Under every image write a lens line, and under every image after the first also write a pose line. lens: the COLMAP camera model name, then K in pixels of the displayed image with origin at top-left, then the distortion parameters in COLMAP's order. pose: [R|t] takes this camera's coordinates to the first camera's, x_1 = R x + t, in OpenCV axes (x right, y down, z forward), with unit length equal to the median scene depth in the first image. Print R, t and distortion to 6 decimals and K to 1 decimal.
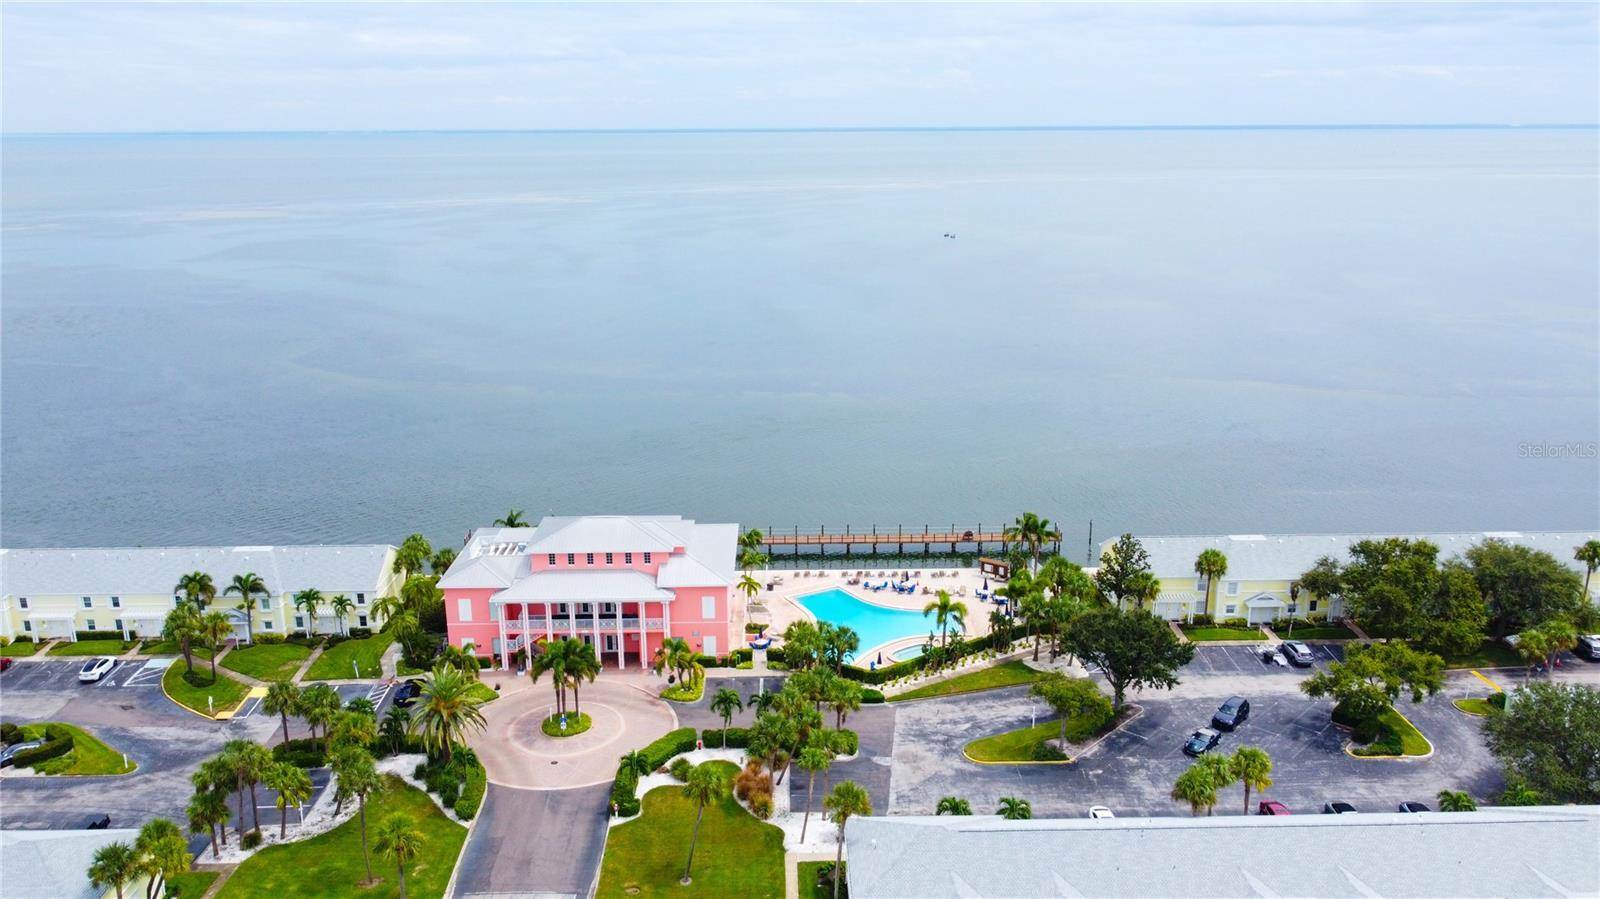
lens RADIAL K [[1238.0, 0, 800.0], [0, 1238.0, 449.5], [0, 0, 1]] dist [-0.011668, -0.008960]
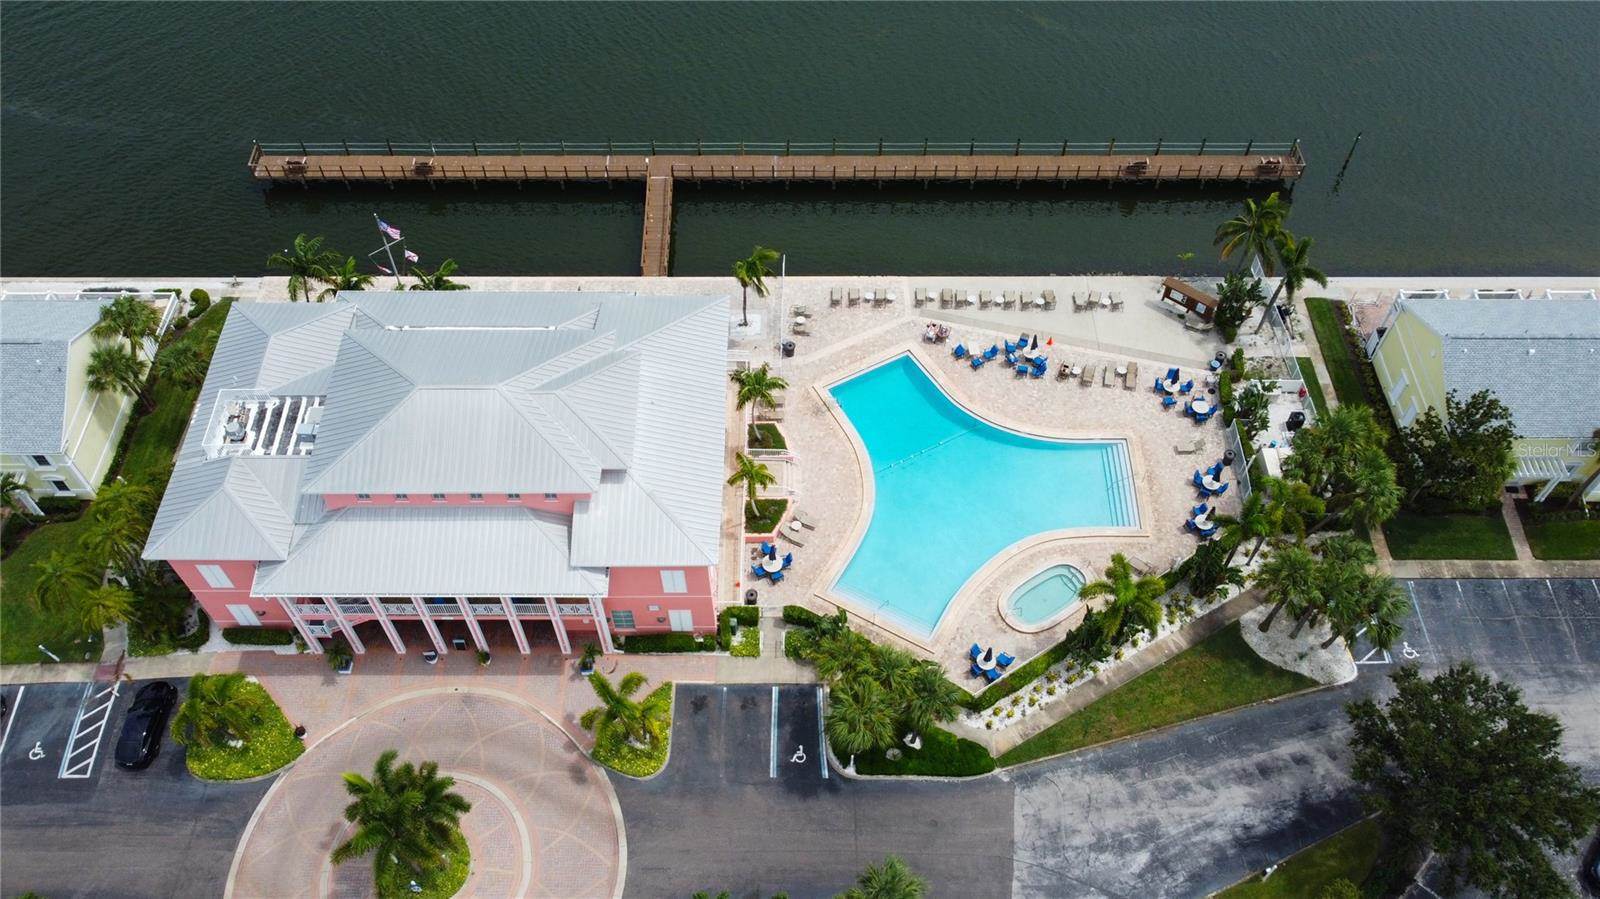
lens RADIAL K [[1238.0, 0, 800.0], [0, 1238.0, 449.5], [0, 0, 1]] dist [-0.011668, -0.008960]
pose [[0.999814, 0.019179, 0.002164, -0.022904], [-0.016307, 0.779398, 0.626316, -0.247845], [0.010325, -0.626235, 0.779566, 0.626794]]
